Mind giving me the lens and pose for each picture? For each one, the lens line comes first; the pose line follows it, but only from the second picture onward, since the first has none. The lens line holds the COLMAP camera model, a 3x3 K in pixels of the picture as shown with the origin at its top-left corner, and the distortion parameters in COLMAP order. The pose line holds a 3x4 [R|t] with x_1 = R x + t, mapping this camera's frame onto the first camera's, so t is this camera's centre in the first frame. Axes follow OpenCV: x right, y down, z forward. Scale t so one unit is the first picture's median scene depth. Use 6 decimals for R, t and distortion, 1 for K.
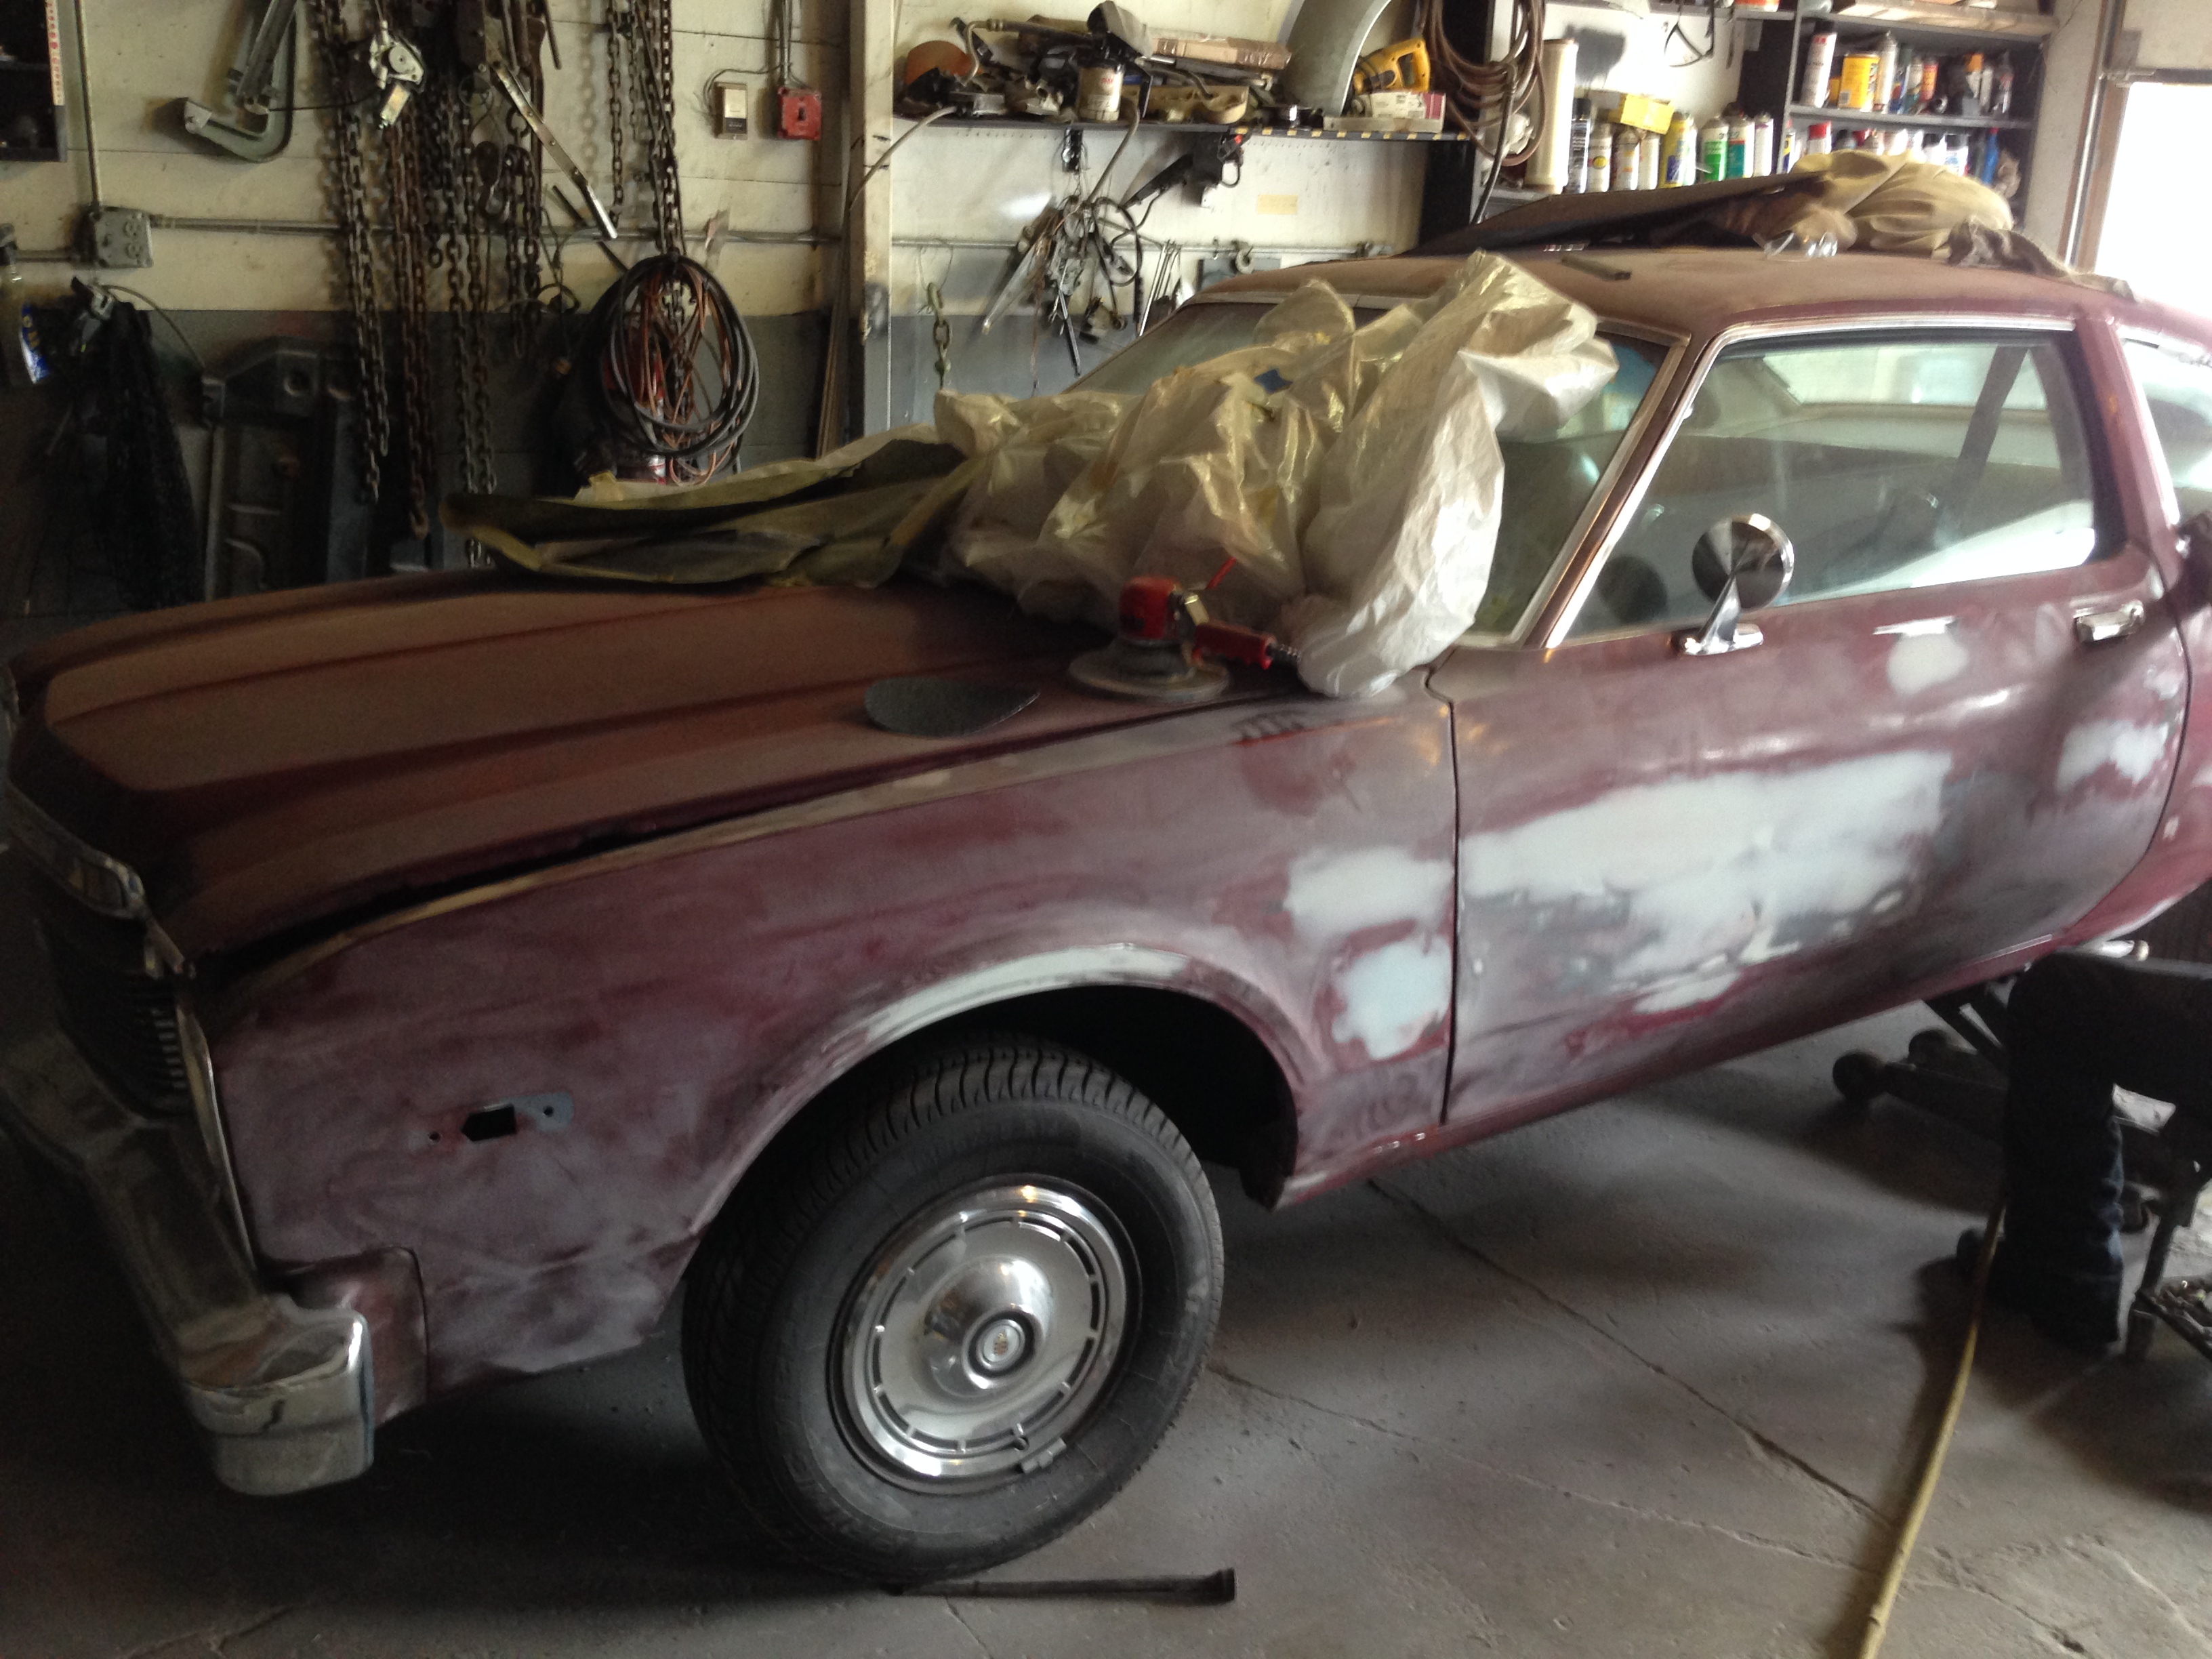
lens RADIAL K [[2059.7, 0, 1125.0], [0, 2059.7, 839.6], [0, 0, 1]] dist [0.157243, -0.283577]
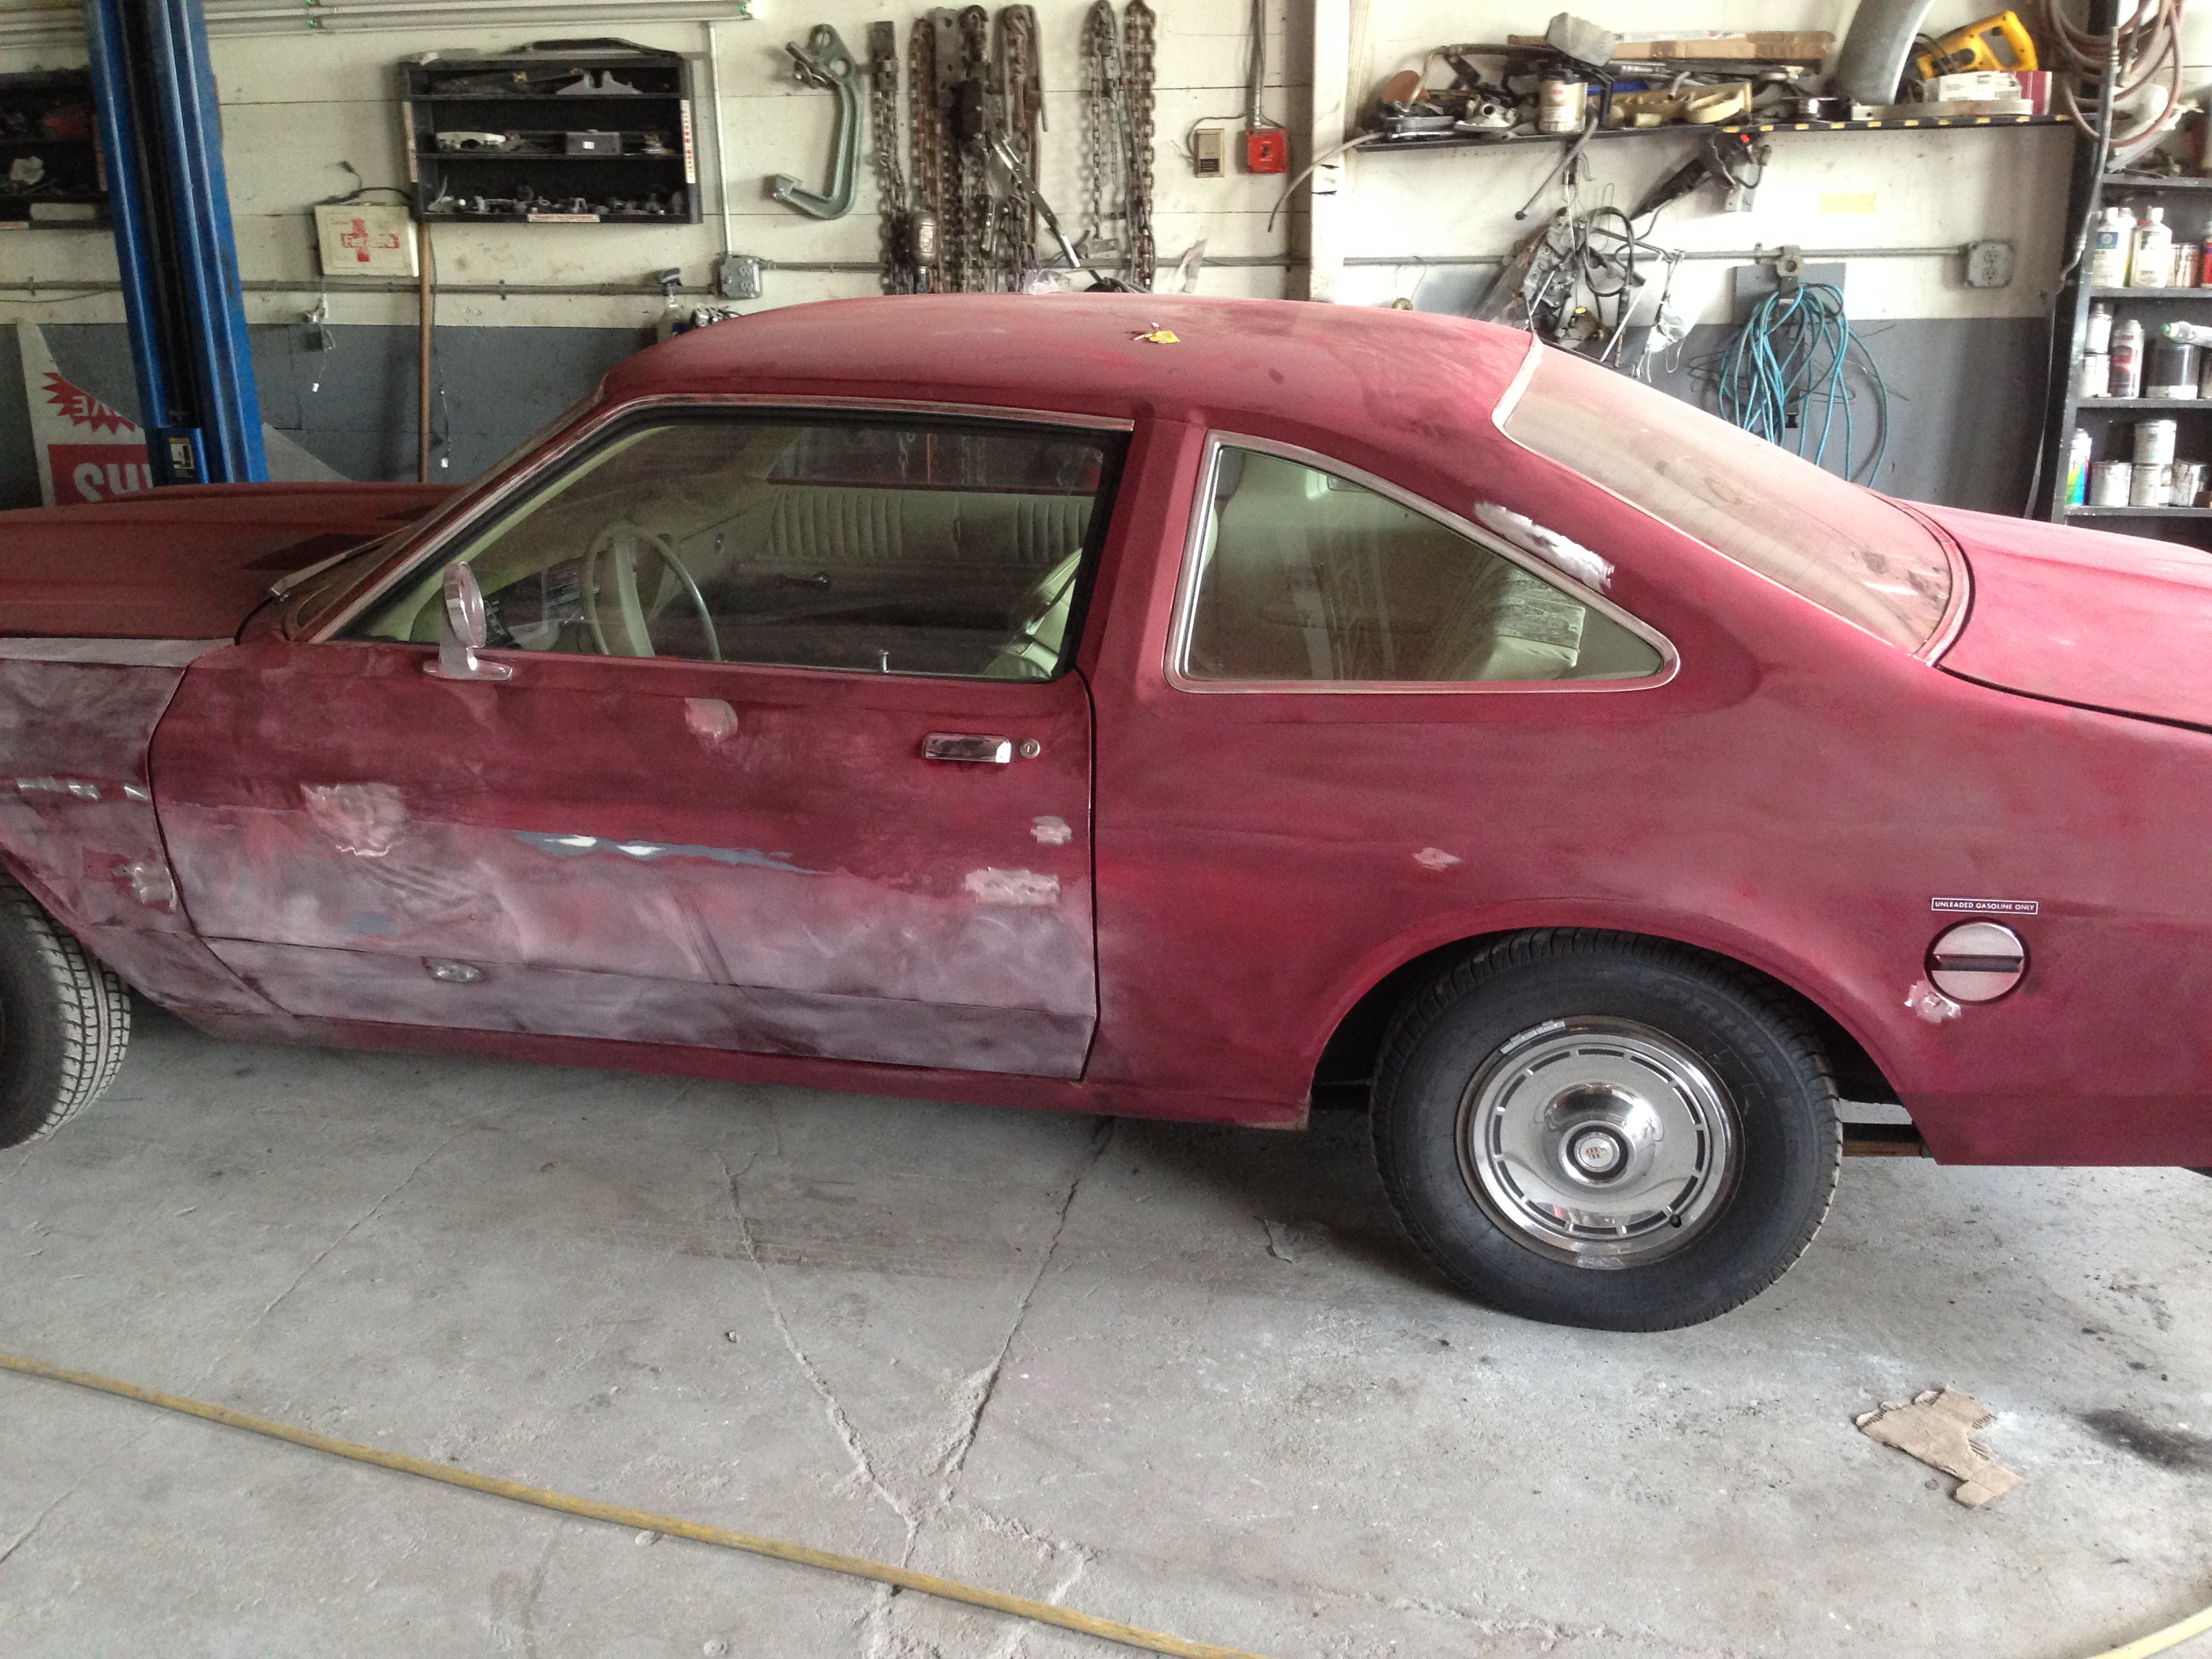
lens RADIAL K [[2032.9, 0, 1093.5], [0, 2032.9, 820.0], [0, 0, 1]] dist [0.144737, -0.265381]
pose [[0.702135, 0.155454, -0.694867, 0.626291], [-0.178742, 0.983110, 0.039328, -0.022487], [0.689244, 0.096589, 0.718062, 0.187931]]
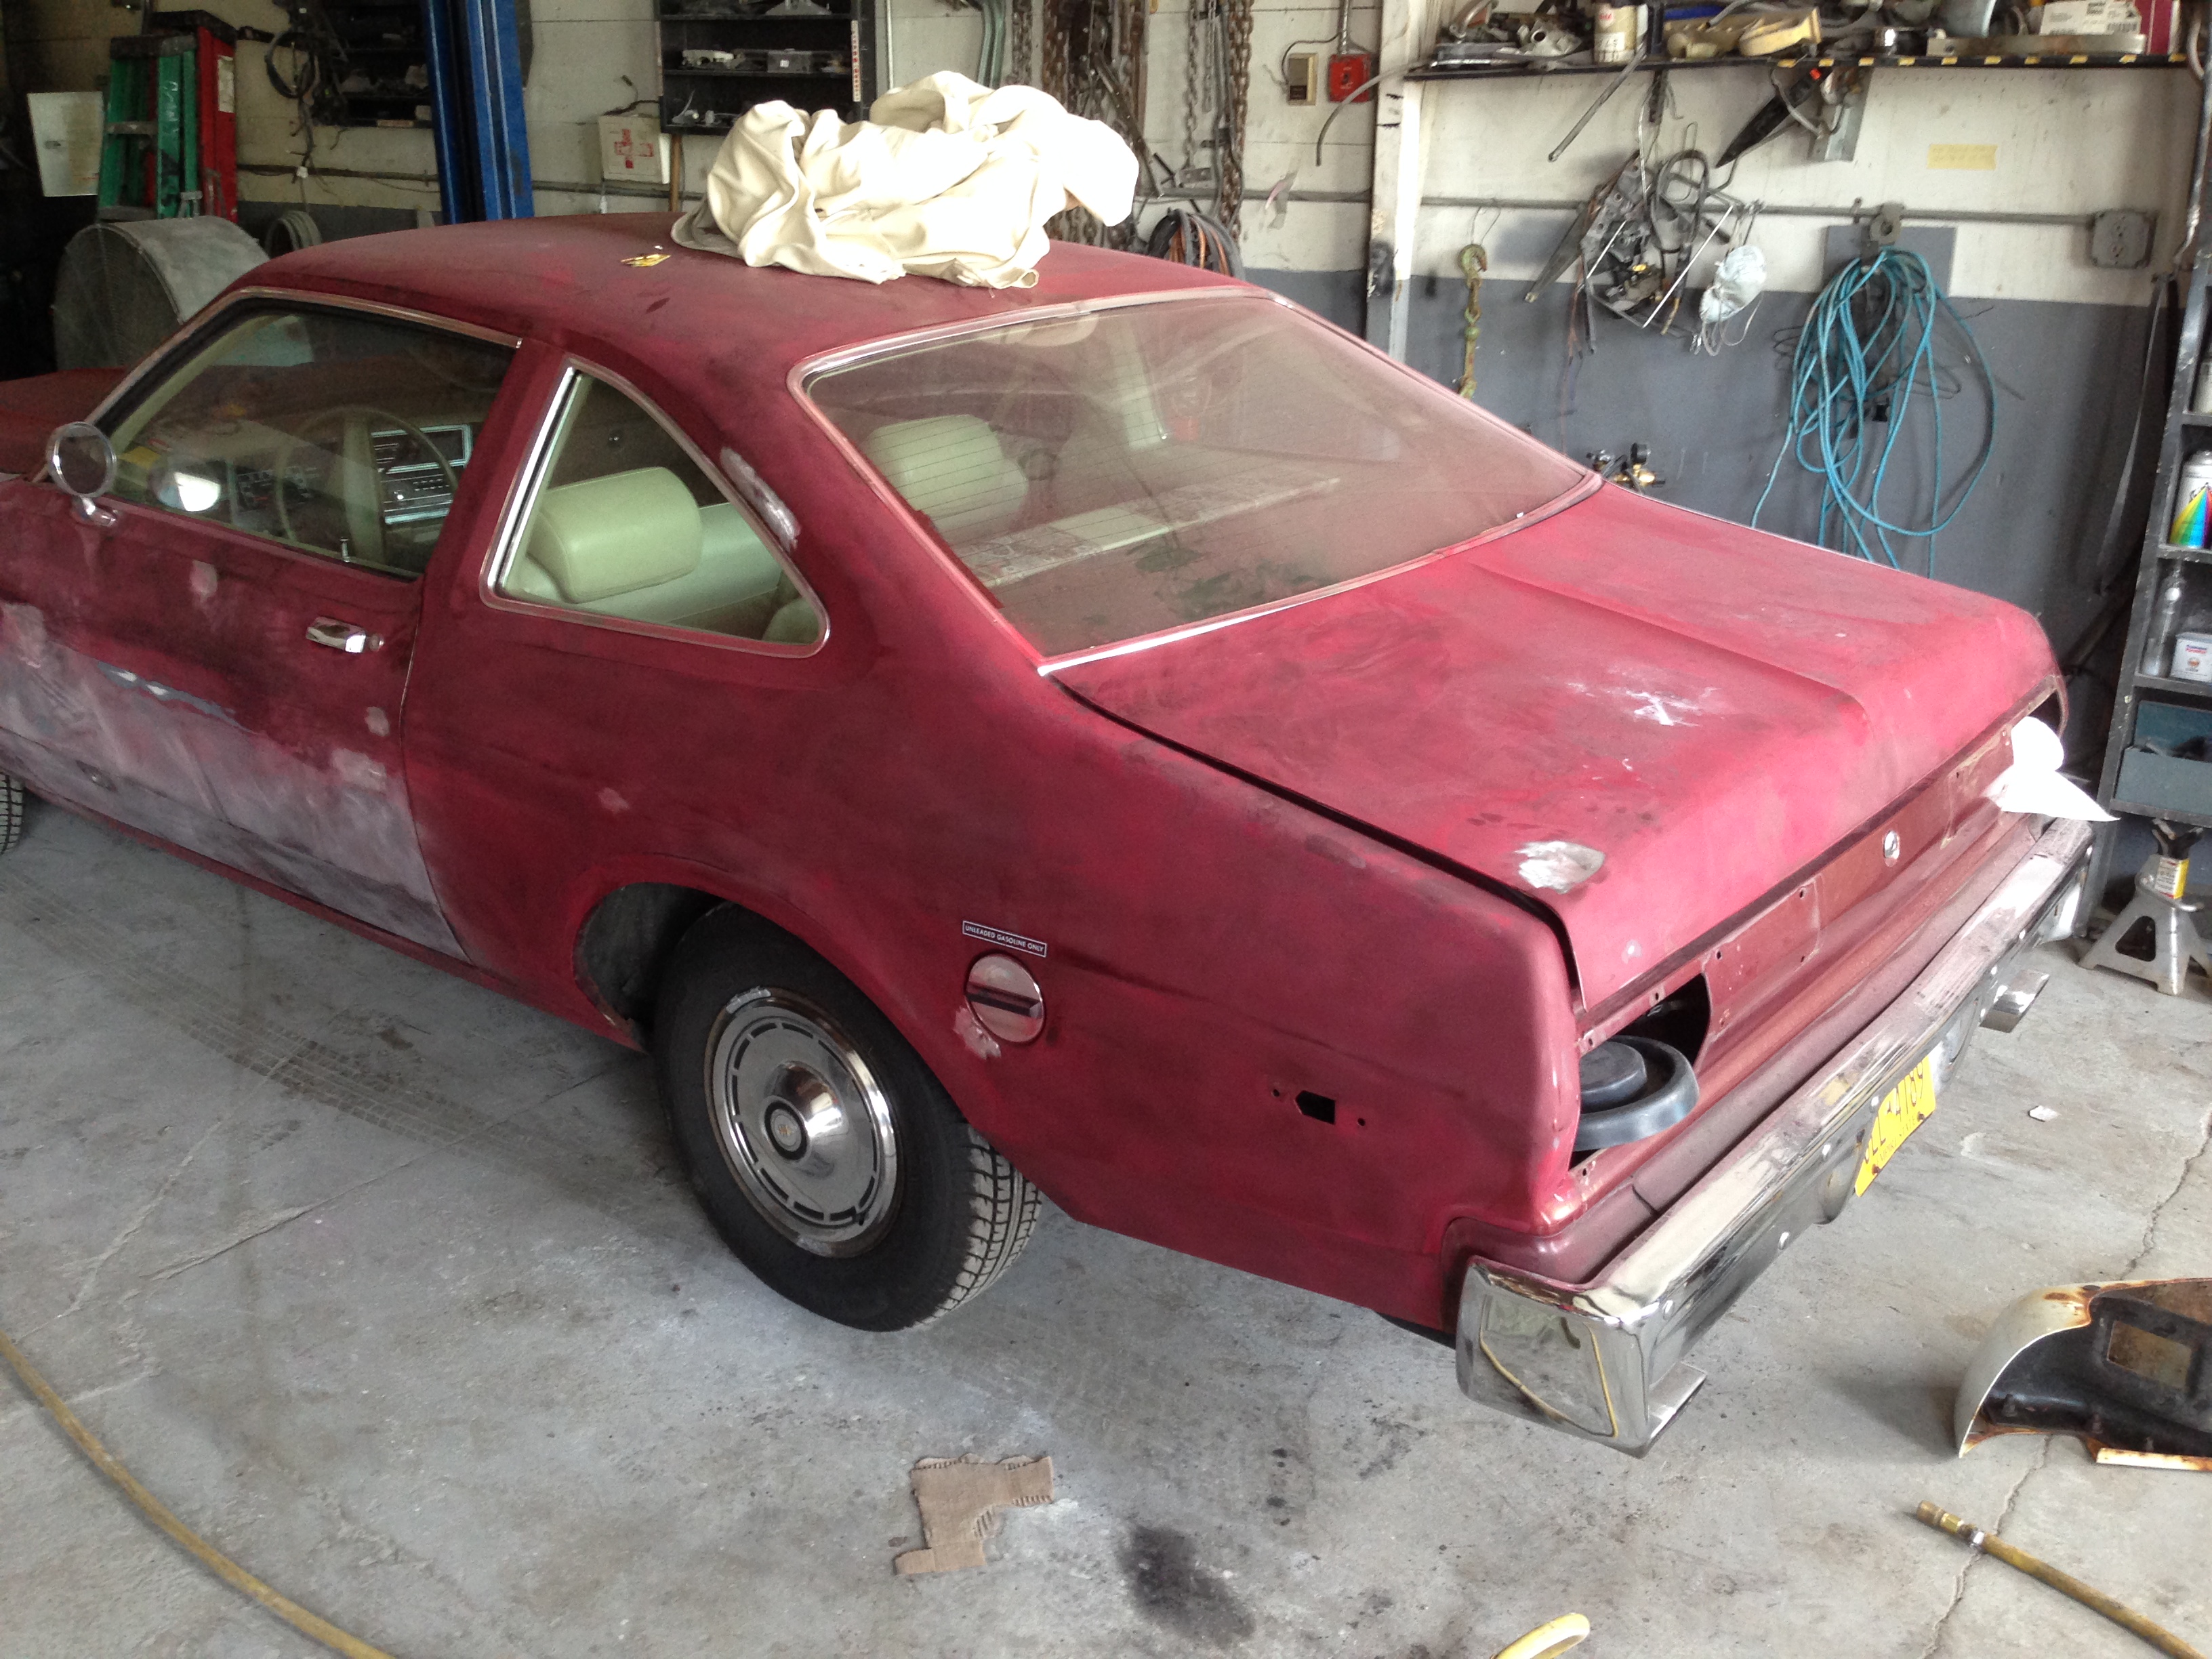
lens RADIAL K [[2032.9, 0, 1093.5], [0, 2032.9, 820.0], [0, 0, 1]] dist [0.144737, -0.265381]
pose [[0.332581, 0.266686, -0.904582, 0.870420], [-0.288958, 0.941866, 0.171439, -0.143229], [0.897716, 0.204368, 0.390308, 0.582672]]
